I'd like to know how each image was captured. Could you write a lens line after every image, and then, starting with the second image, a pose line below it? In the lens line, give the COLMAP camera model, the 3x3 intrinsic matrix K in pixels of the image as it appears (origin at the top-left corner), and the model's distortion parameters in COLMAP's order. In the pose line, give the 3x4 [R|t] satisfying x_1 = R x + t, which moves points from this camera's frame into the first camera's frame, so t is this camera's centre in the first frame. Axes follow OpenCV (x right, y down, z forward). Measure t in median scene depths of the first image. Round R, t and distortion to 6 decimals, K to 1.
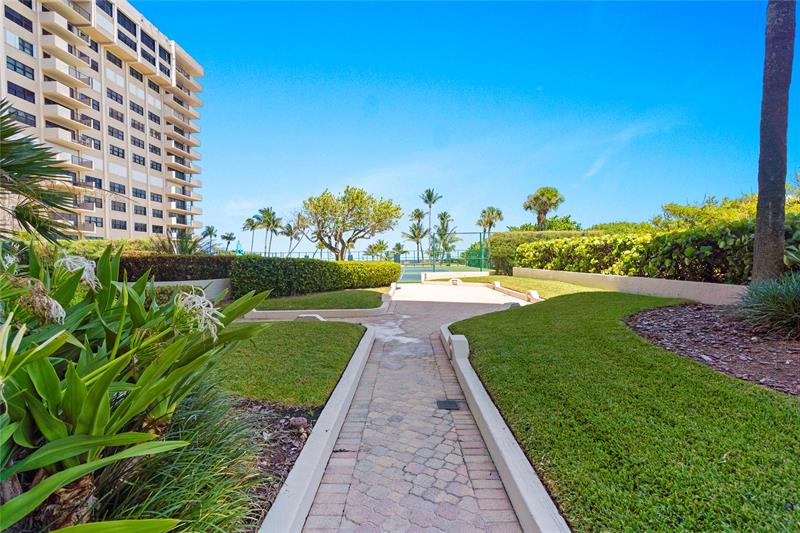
lens RADIAL K [[362.5, 0, 399.6], [0, 362.5, 264.1], [0, 0, 1]] dist [-0.014267, -0.000119]
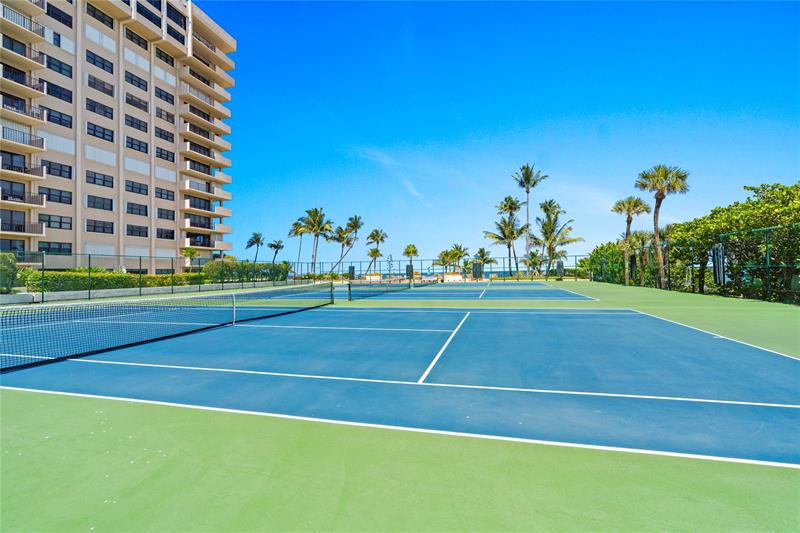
lens RADIAL K [[362.5, 0, 399.6], [0, 362.5, 264.1], [0, 0, 1]] dist [-0.014267, -0.000119]
pose [[0.971433, -0.009708, -0.237117, 0.011900], [0.002054, 0.999469, -0.032508, -0.003804], [0.237307, 0.031093, 0.970937, 0.331393]]
